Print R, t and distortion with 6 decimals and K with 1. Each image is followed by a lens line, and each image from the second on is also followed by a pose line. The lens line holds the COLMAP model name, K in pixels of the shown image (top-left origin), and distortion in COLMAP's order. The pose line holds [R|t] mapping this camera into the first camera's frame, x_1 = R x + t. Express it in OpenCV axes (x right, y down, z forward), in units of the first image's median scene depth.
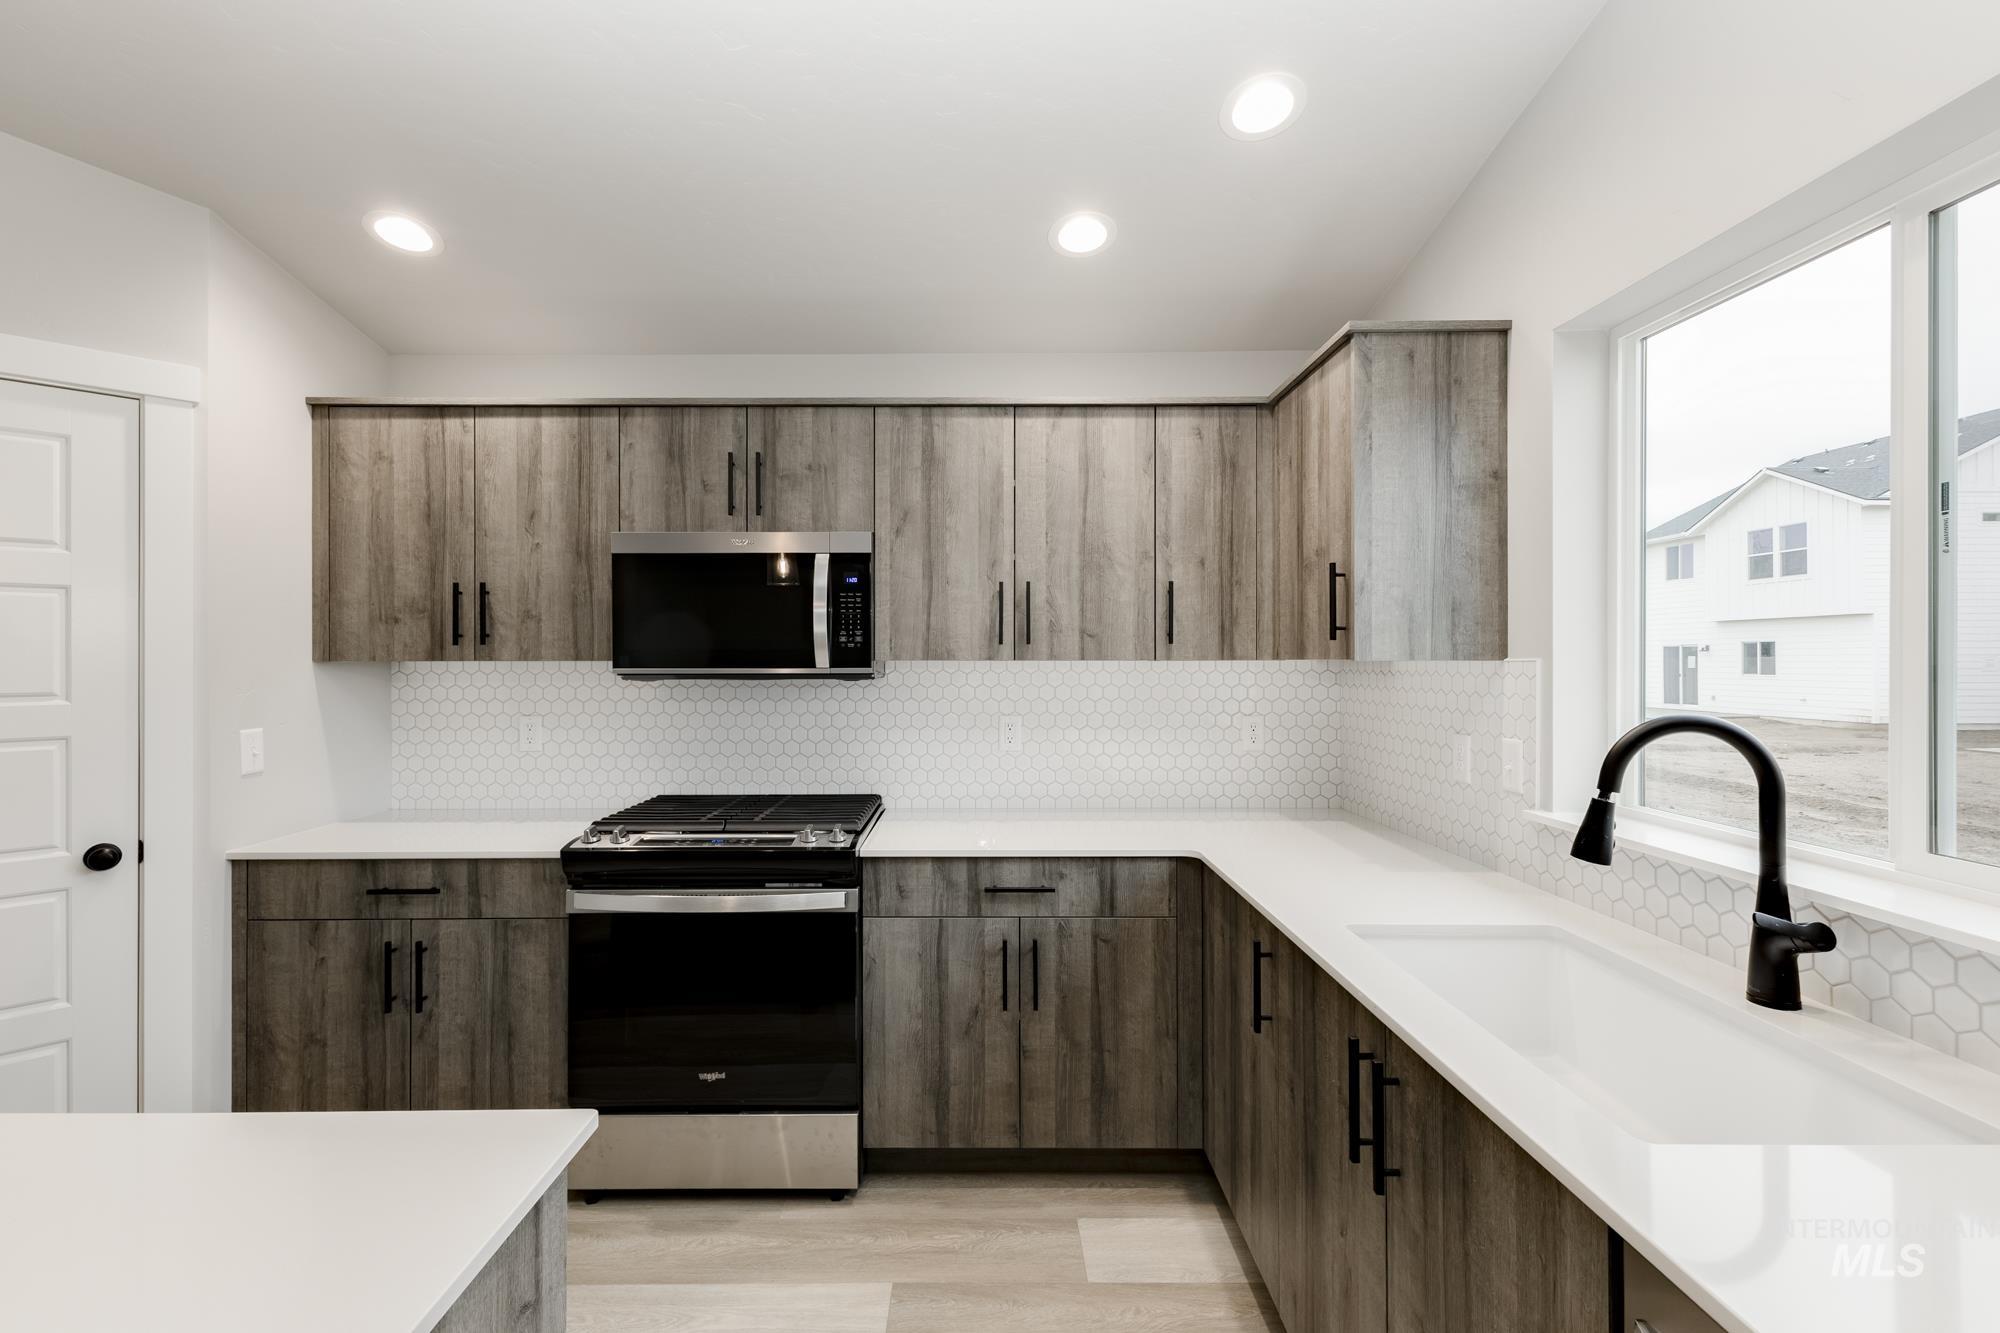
lens RADIAL K [[864.3, 0, 961.5], [0, 864.3, 658.2], [0, 0, 1]] dist [0.000181, 0.000527]
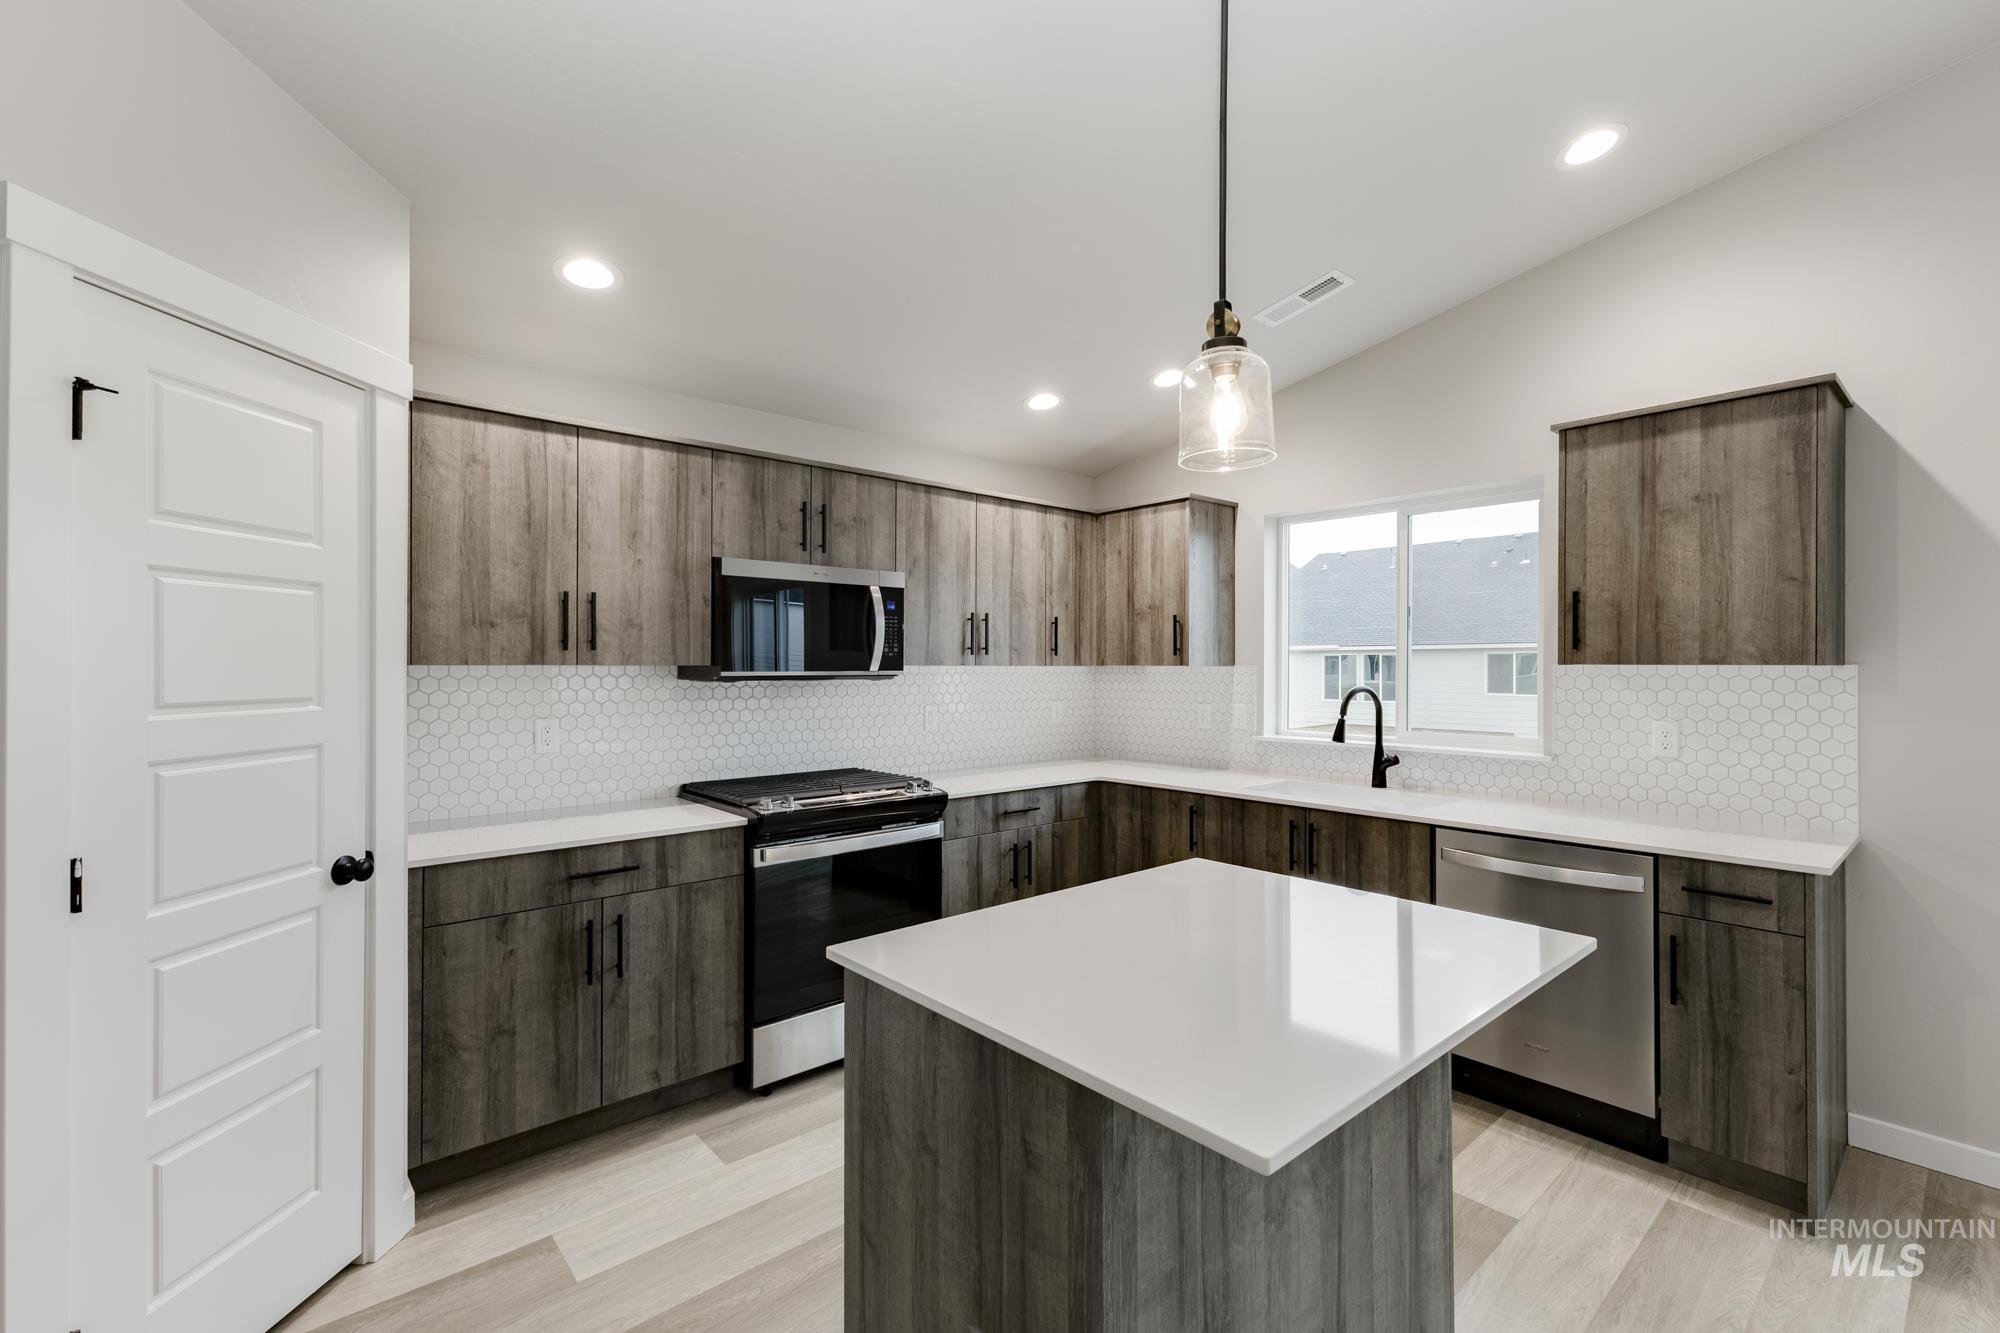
lens RADIAL K [[864.3, 0, 1014.5], [0, 864.3, 662.9], [0, 0, 1]] dist [0.000181, 0.000527]
pose [[0.751449, 0.004665, 0.659774, -0.872763], [-0.004098, 0.999989, -0.002403, 0.001149], [-0.659778, -0.000898, 0.751460, -0.161525]]
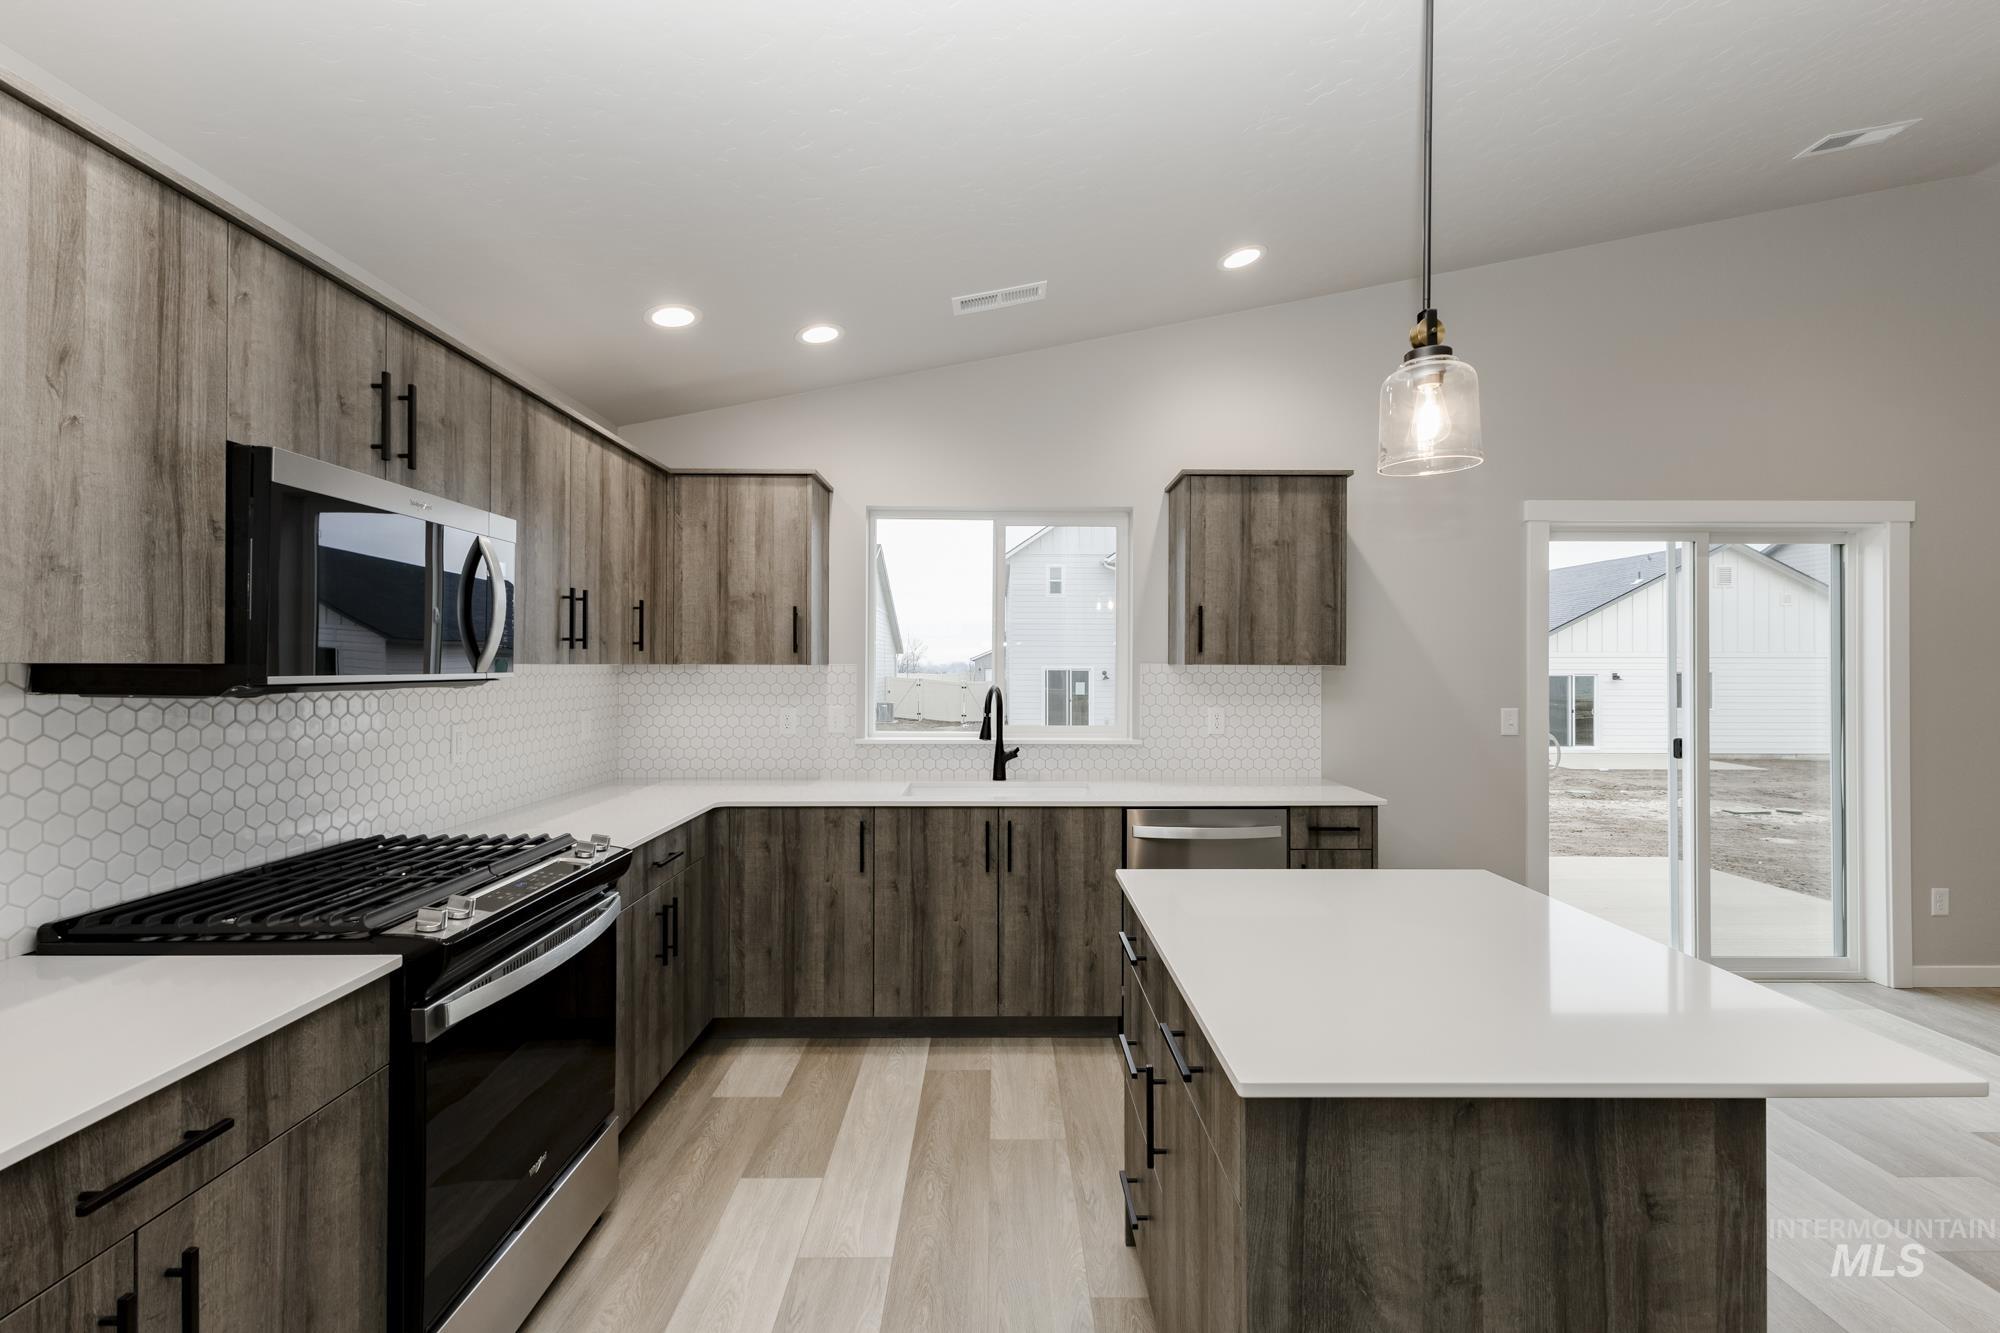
lens RADIAL K [[864.3, 0, 989.3], [0, 864.3, 661.6], [0, 0, 1]] dist [0.000181, 0.000527]
pose [[0.000399, 0.005150, 0.999987, -0.980943], [-0.006278, 0.999967, -0.005147, 0.002007], [-0.999980, -0.006275, 0.000432, 0.497043]]
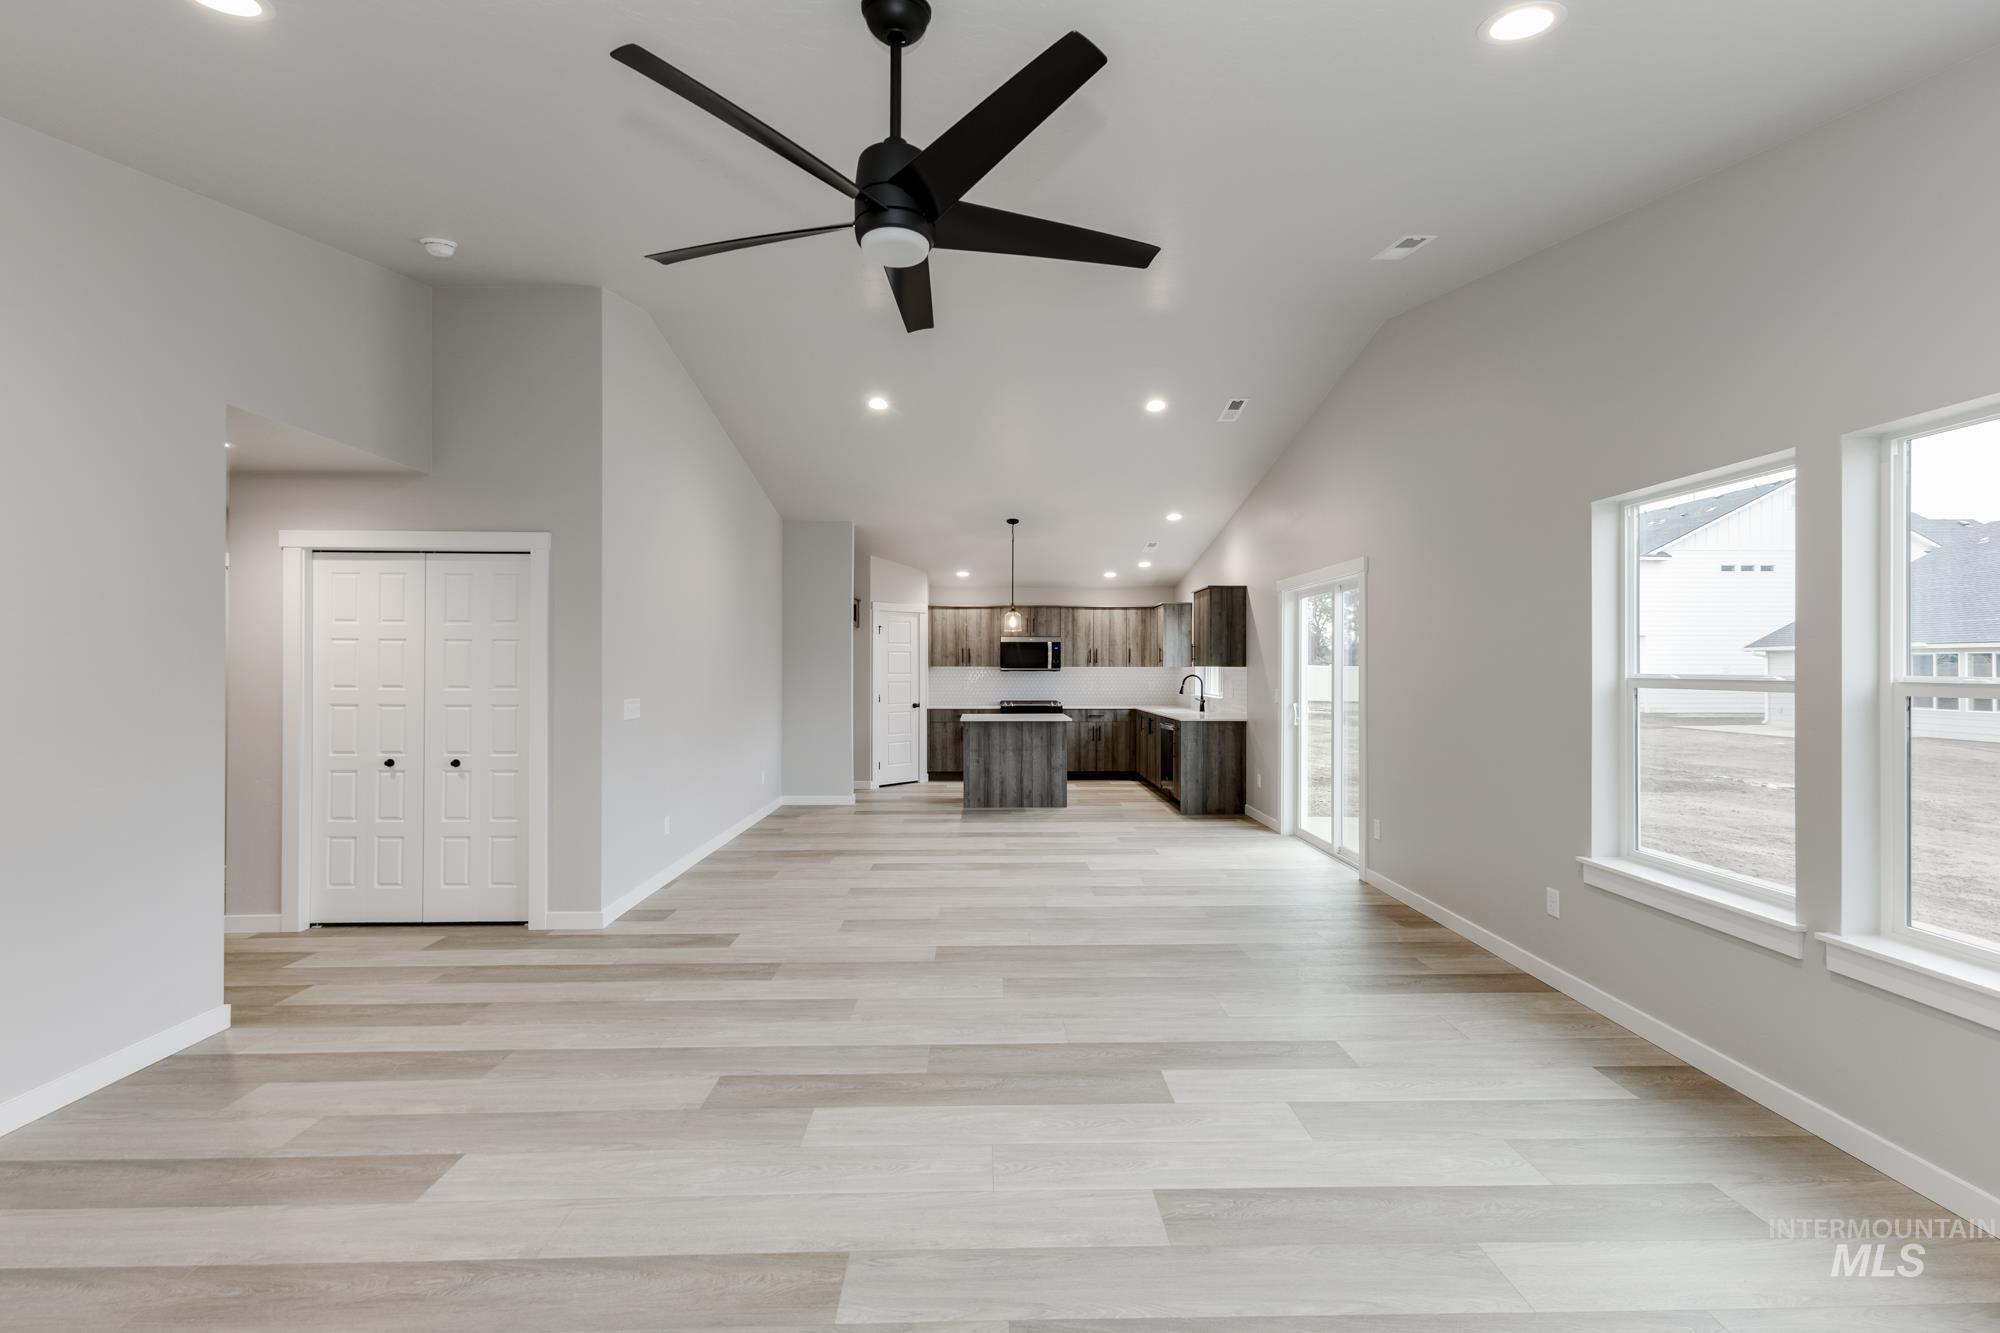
lens RADIAL K [[864.3, 0, 964.1], [0, 864.3, 655.9], [0, 0, 1]] dist [0.000181, 0.000527]
pose [[0.999955, 0.002286, -0.009252, -0.540296], [-0.002379, 0.999947, -0.010052, -0.007452], [0.009228, 0.010073, 0.999907, -3.291603]]
